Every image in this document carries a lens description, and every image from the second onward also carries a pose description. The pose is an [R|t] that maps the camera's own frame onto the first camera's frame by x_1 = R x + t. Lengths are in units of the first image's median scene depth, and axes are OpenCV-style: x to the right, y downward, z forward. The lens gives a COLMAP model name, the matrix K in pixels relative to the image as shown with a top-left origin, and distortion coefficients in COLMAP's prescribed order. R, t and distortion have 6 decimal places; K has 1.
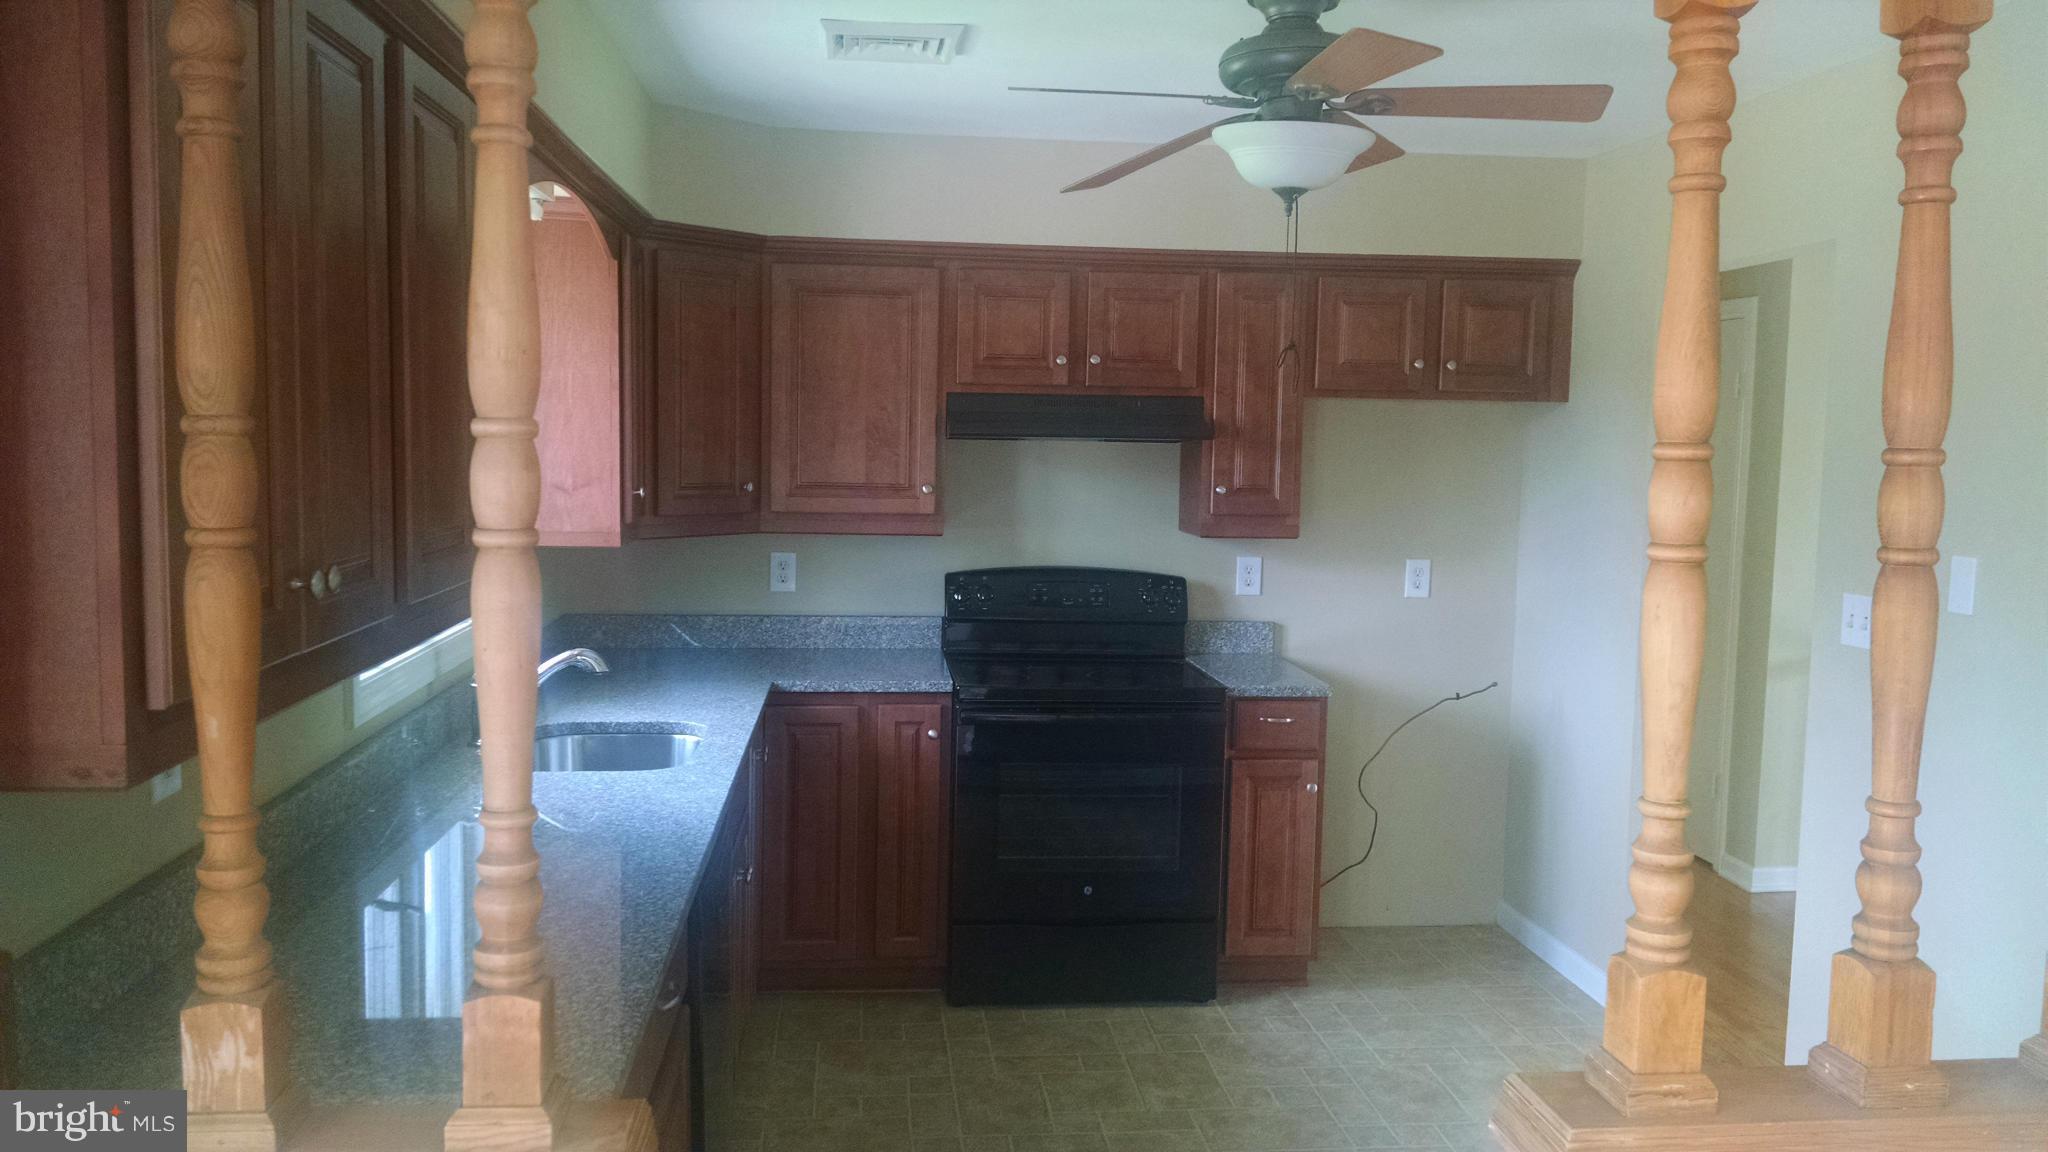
lens RADIAL K [[1549.9, 0, 1019.6], [0, 1549.9, 577.5], [0, 0, 1]] dist [0.020659, -0.047288]
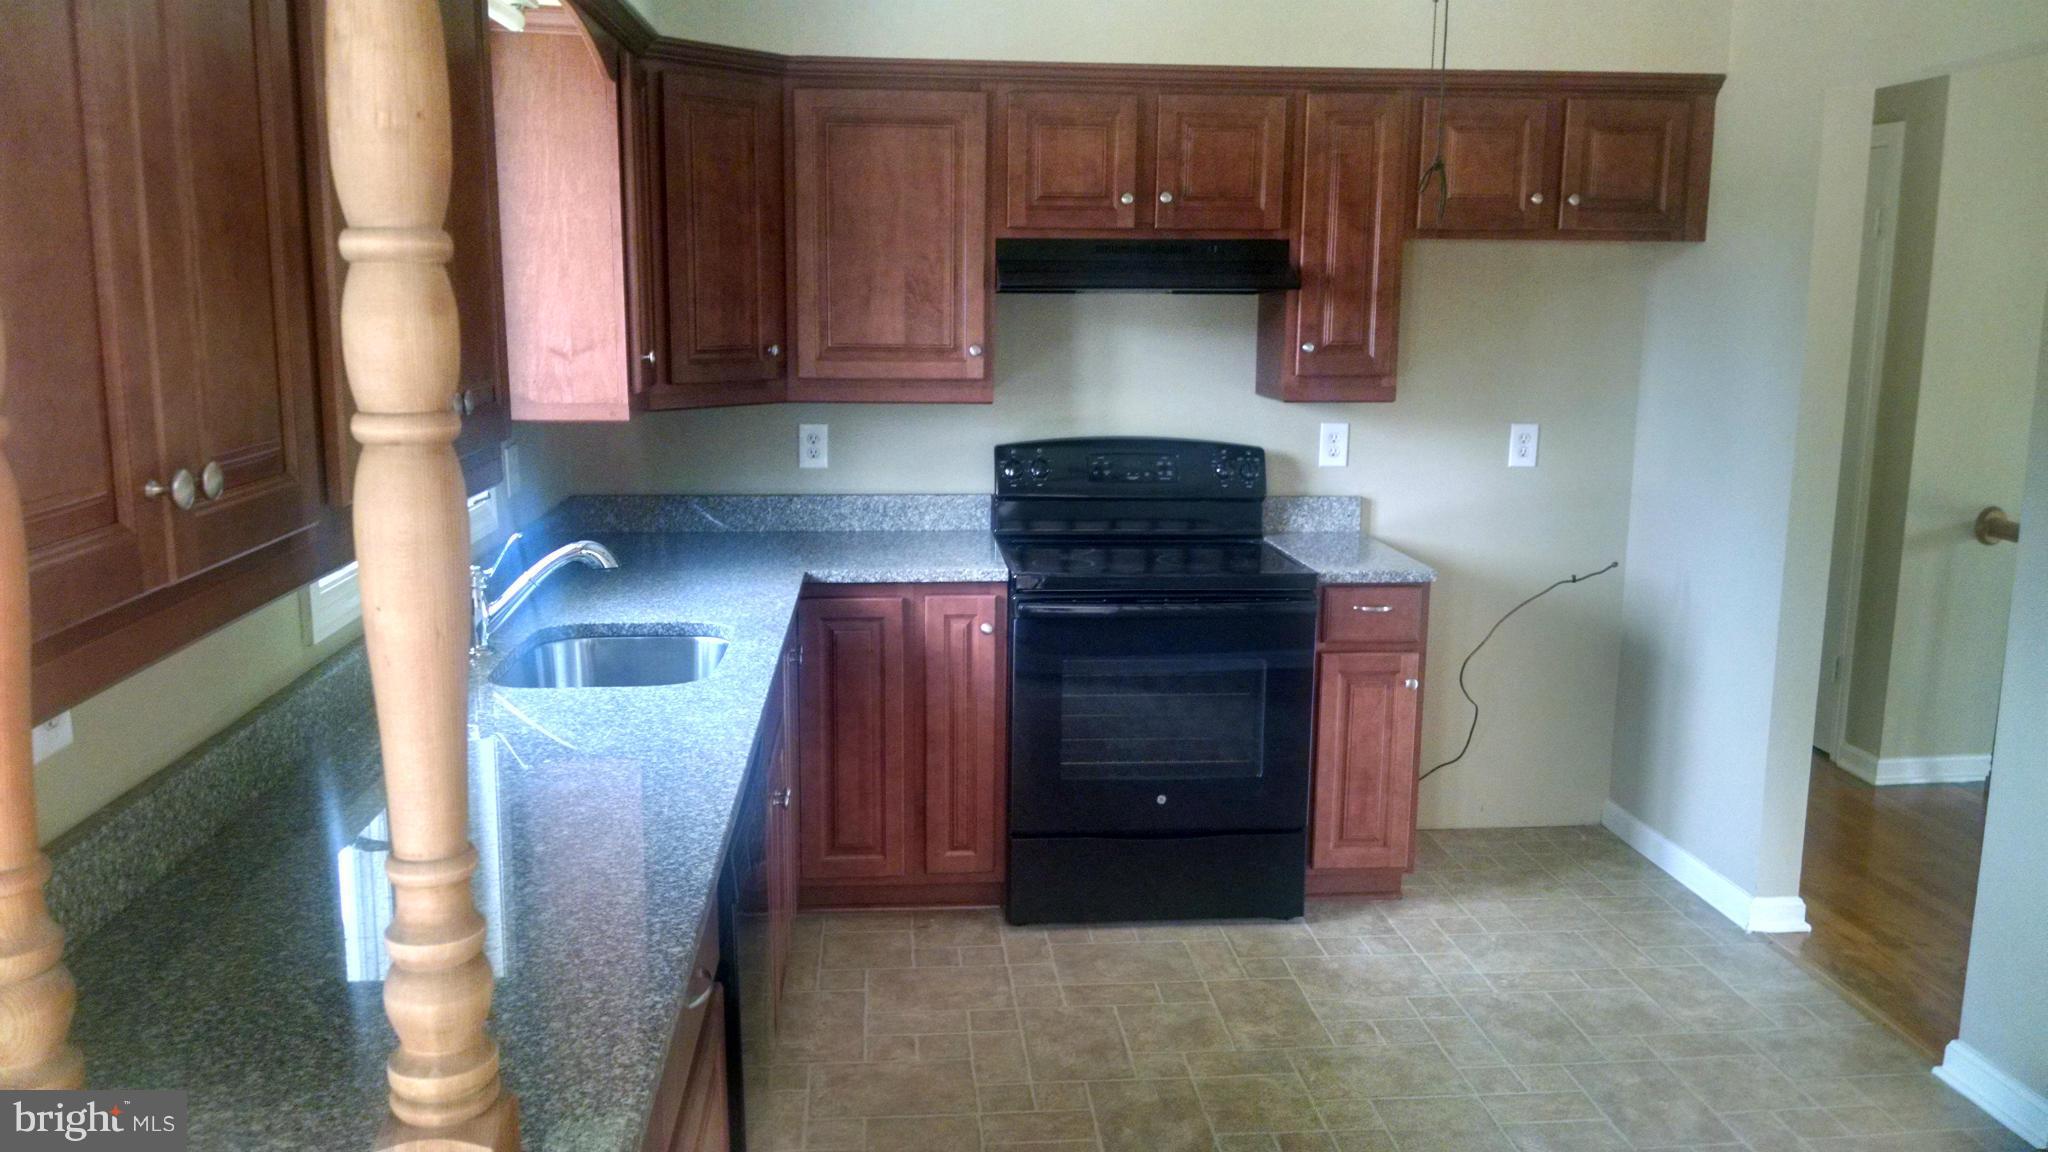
lens RADIAL K [[1549.9, 0, 1015.0], [0, 1549.9, 584.8], [0, 0, 1]] dist [0.020659, -0.047288]
pose [[0.999804, -0.008493, -0.017868, -0.023793], [0.010097, 0.995732, 0.091737, -0.005241], [0.017013, -0.091899, 0.995623, 0.116623]]
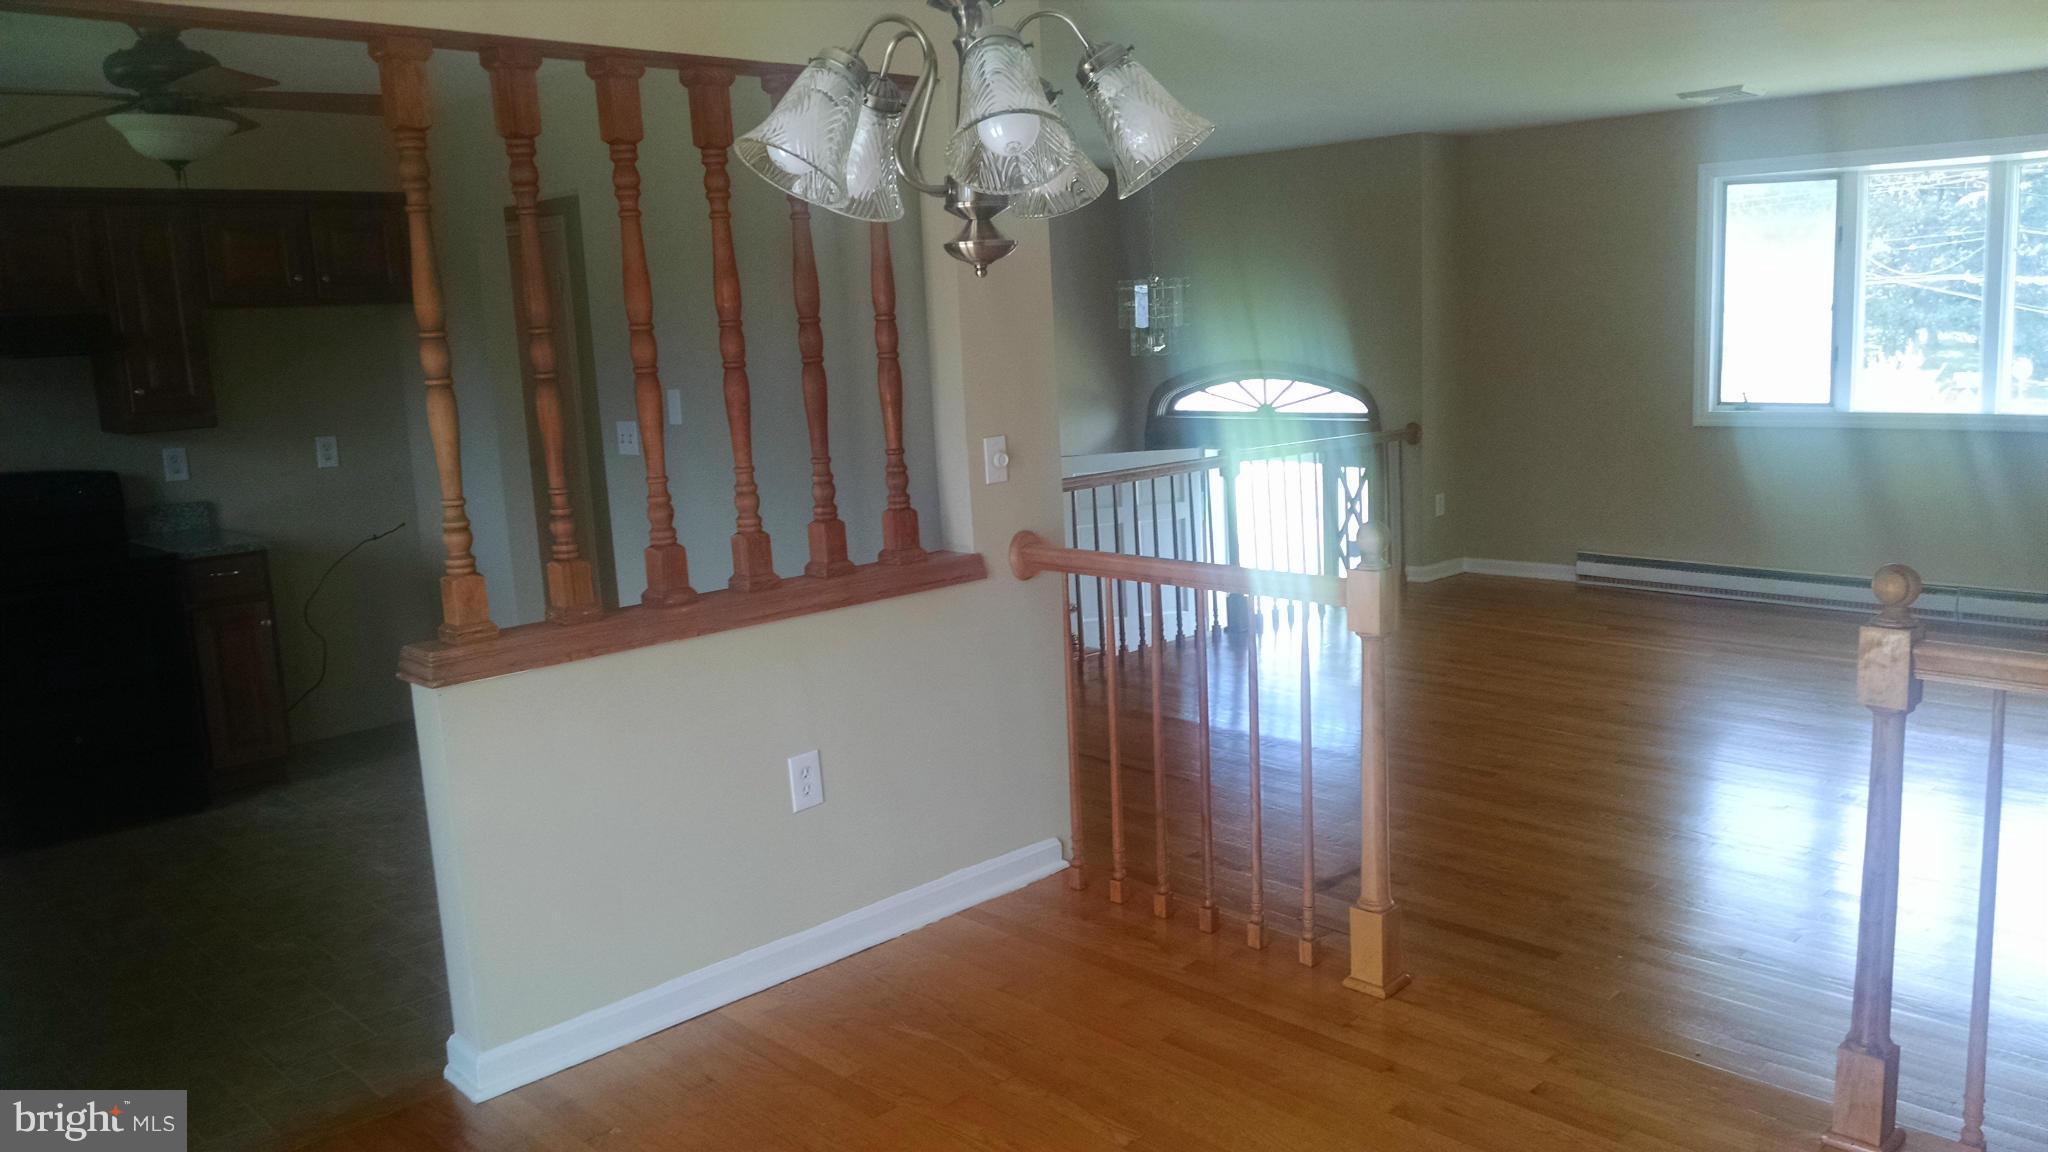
lens RADIAL K [[1549.9, 0, 1028.0], [0, 1549.9, 588.6], [0, 0, 1]] dist [0.020659, -0.047288]
pose [[0.777808, -0.162557, 0.607116, -0.092934], [0.116096, 0.986511, 0.115404, 0.035577], [-0.617686, -0.019279, 0.786189, -0.378712]]
